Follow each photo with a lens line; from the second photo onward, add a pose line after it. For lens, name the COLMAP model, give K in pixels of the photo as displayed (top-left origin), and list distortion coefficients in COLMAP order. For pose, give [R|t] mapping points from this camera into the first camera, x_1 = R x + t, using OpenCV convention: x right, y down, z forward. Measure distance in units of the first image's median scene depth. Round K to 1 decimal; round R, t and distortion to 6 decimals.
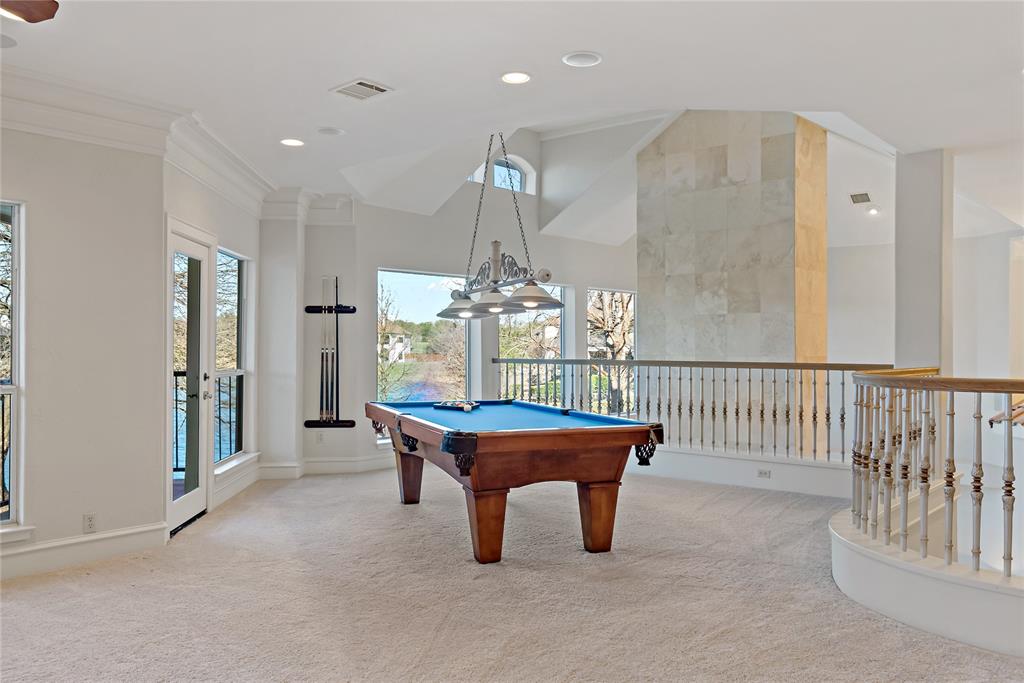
lens RADIAL K [[784.0, 0, 512.0], [0, 784.0, 348.8], [0, 0, 1]] dist [0.012737, -0.001963]
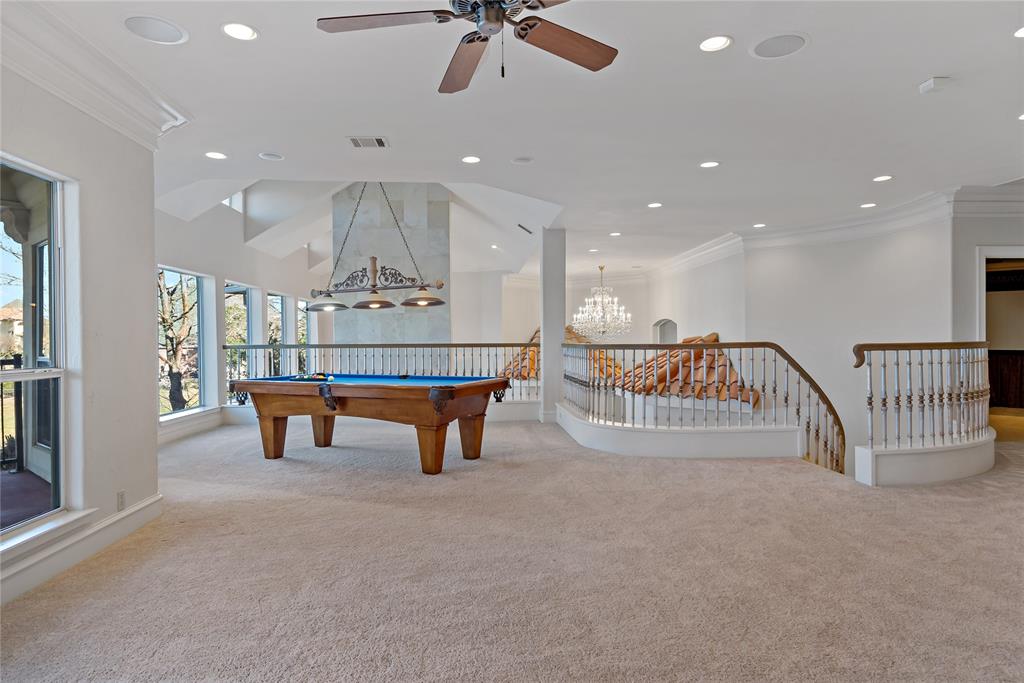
lens RADIAL K [[596.8, 0, 511.8], [0, 596.8, 336.7], [0, 0, 1]] dist [-0.001551, 0.000148]
pose [[0.711104, -0.004330, 0.703073, -0.401225], [0.010467, 0.999935, -0.004428, 0.008564], [-0.703009, 0.010507, 0.711104, 0.045377]]
